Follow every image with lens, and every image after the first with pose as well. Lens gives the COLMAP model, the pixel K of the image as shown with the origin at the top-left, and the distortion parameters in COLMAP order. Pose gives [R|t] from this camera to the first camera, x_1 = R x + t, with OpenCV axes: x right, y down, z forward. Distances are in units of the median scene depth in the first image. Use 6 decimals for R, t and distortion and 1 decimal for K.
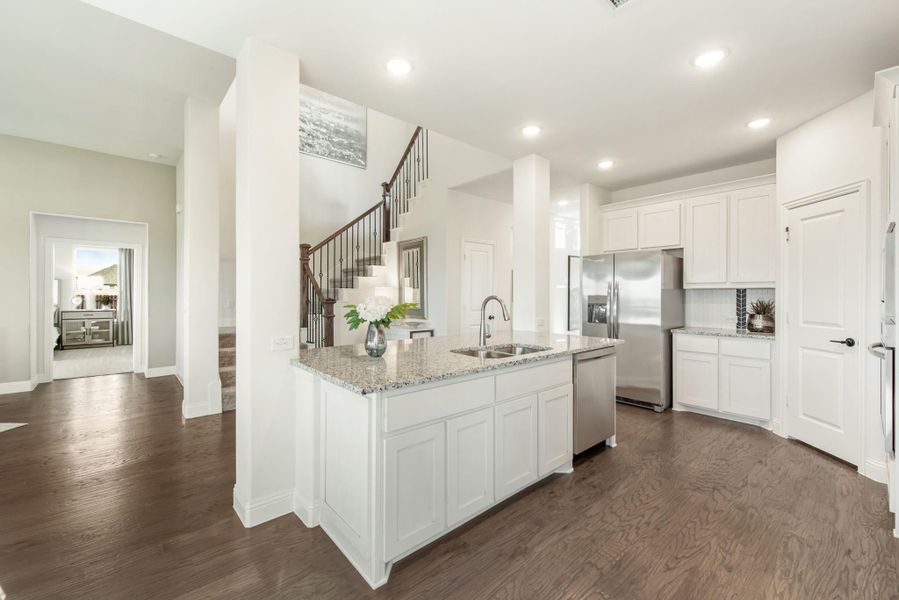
lens RADIAL K [[370.4, 0, 452.8], [0, 370.4, 293.8], [0, 0, 1]] dist [0.005936, -0.000631]
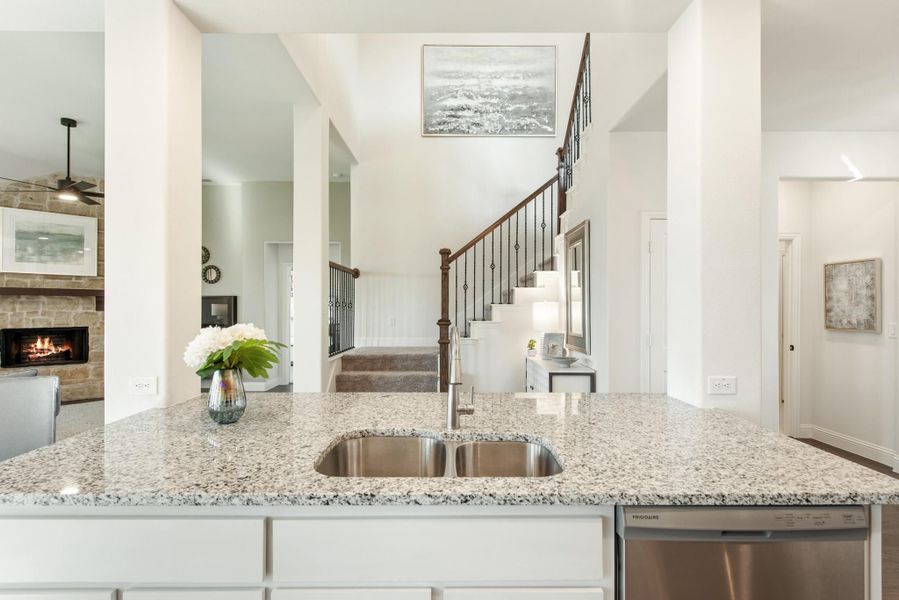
lens RADIAL K [[435.1, 0, 455.5], [0, 435.1, 305.4], [0, 0, 1]] dist [0.015674, -0.001269]
pose [[0.744164, 0.000885, -0.667996, 0.221451], [-0.001129, 0.999999, 0.000067, -0.011493], [0.667996, 0.000704, 0.744165, 0.285496]]
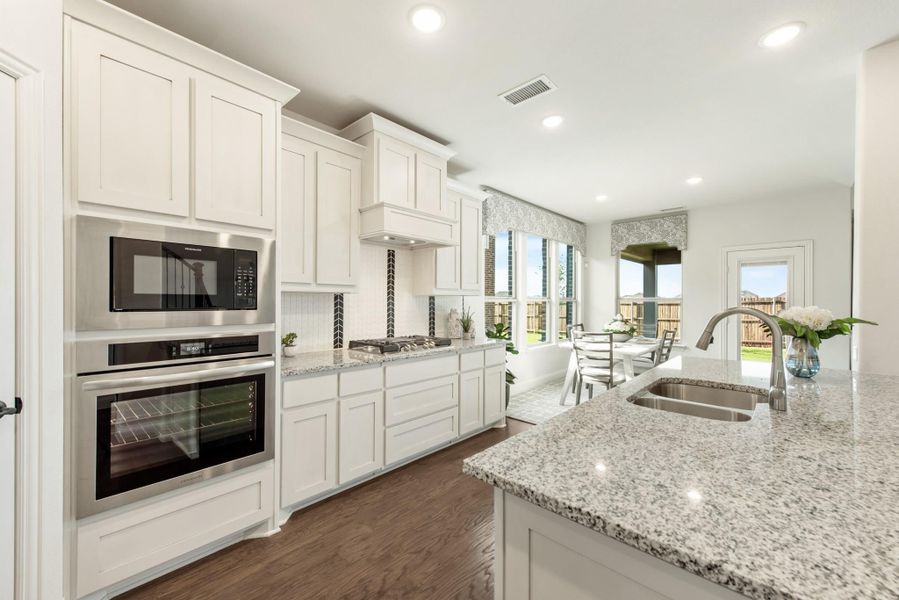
lens RADIAL K [[355.9, 0, 447.0], [0, 355.9, 300.3], [0, 0, 1]] dist [-0.003785, -0.000173]
pose [[-0.996517, -0.008370, -0.082969, 0.261587], [-0.008631, 0.999959, 0.002790, -0.002425], [0.082942, 0.003497, -0.996548, 0.666296]]
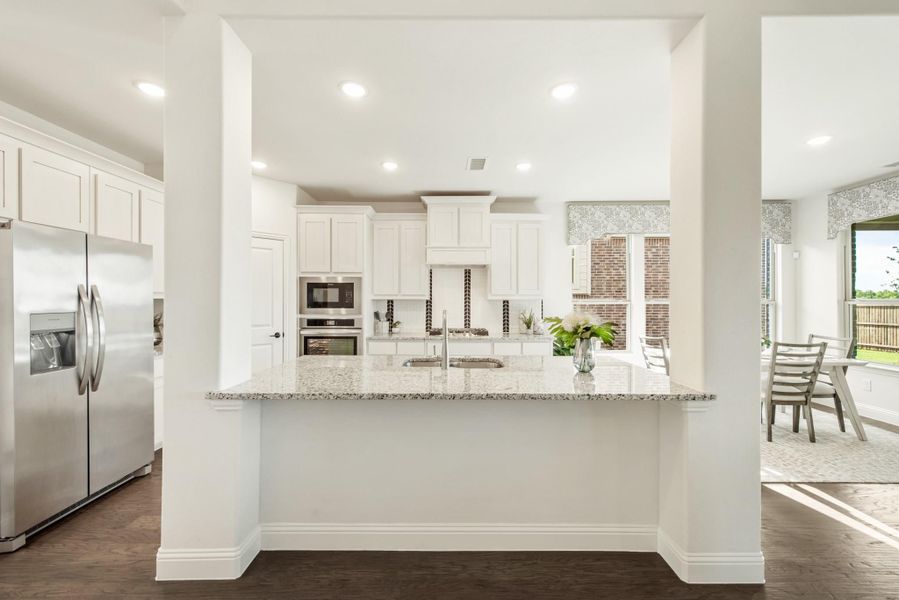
lens RADIAL K [[359.0, 0, 448.3], [0, 359.0, 298.8], [0, 0, 1]] dist [0.008610, -0.003140]
pose [[-0.738955, -0.002887, 0.673749, -0.227361], [-0.001428, 0.999995, 0.002719, -0.012888], [-0.673754, 0.001047, -0.738955, 0.749774]]
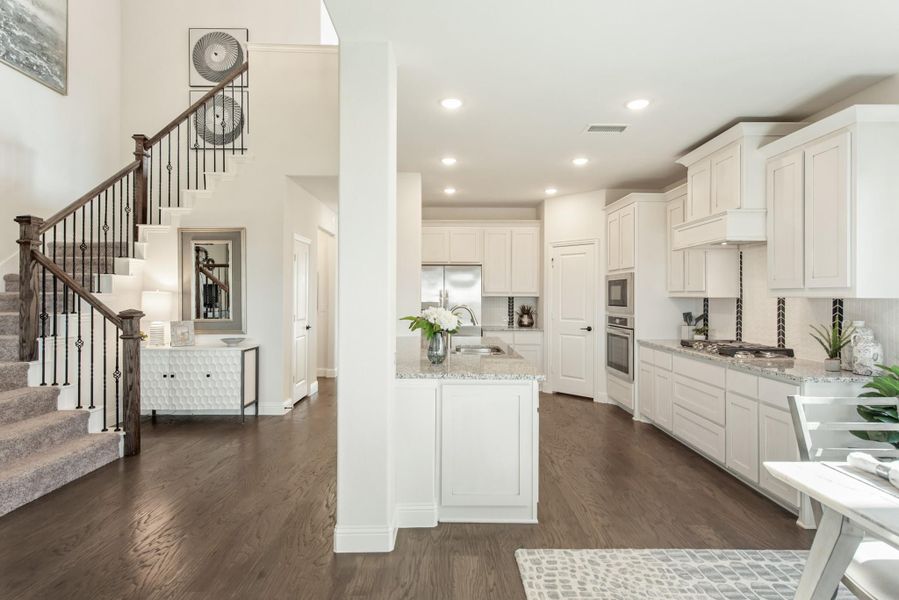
lens RADIAL K [[454.6, 0, 454.4], [0, 454.6, 294.7], [0, 0, 1]] dist [0.002867, -0.002540]
pose [[0.653778, 0.004047, 0.756676, -0.449271], [-0.001836, 0.999991, -0.003762, -0.009771], [-0.756684, 0.001071, 0.653780, 0.034488]]
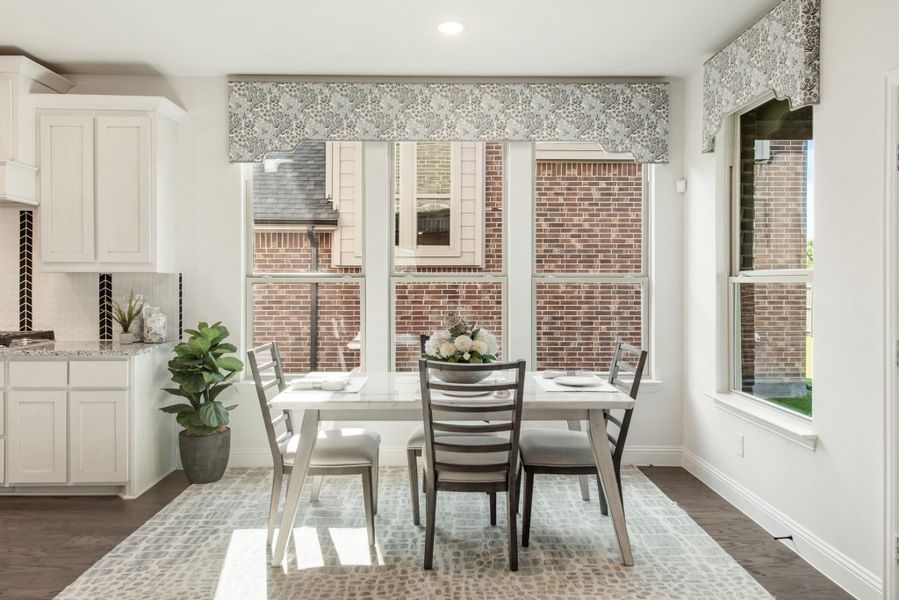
lens RADIAL K [[637.4, 0, 447.6], [0, 637.4, 281.2], [0, 0, 1]] dist [0.012471, -0.001539]
pose [[-0.759446, -0.007611, 0.650526, -0.536355], [-0.002934, 0.999961, 0.008274, -0.006518], [-0.650564, 0.004375, -0.759439, 0.343811]]
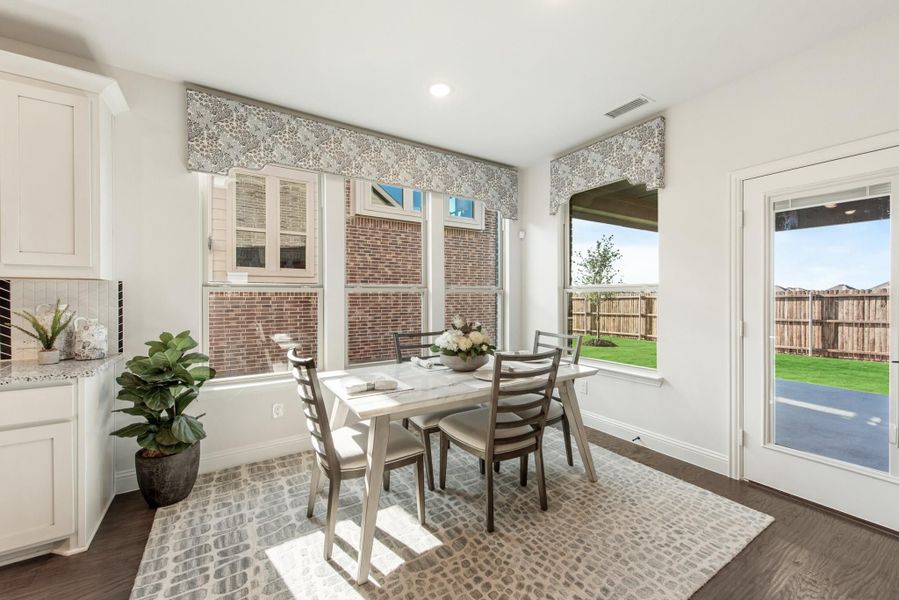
lens RADIAL K [[359.0, 0, 451.4], [0, 359.0, 296.9], [0, 0, 1]] dist [0.008610, -0.003140]
pose [[-0.987703, -0.005283, 0.156251, -0.233235], [-0.004233, 0.999966, 0.007052, 0.003999], [-0.156283, 0.006304, -0.987692, 0.309335]]
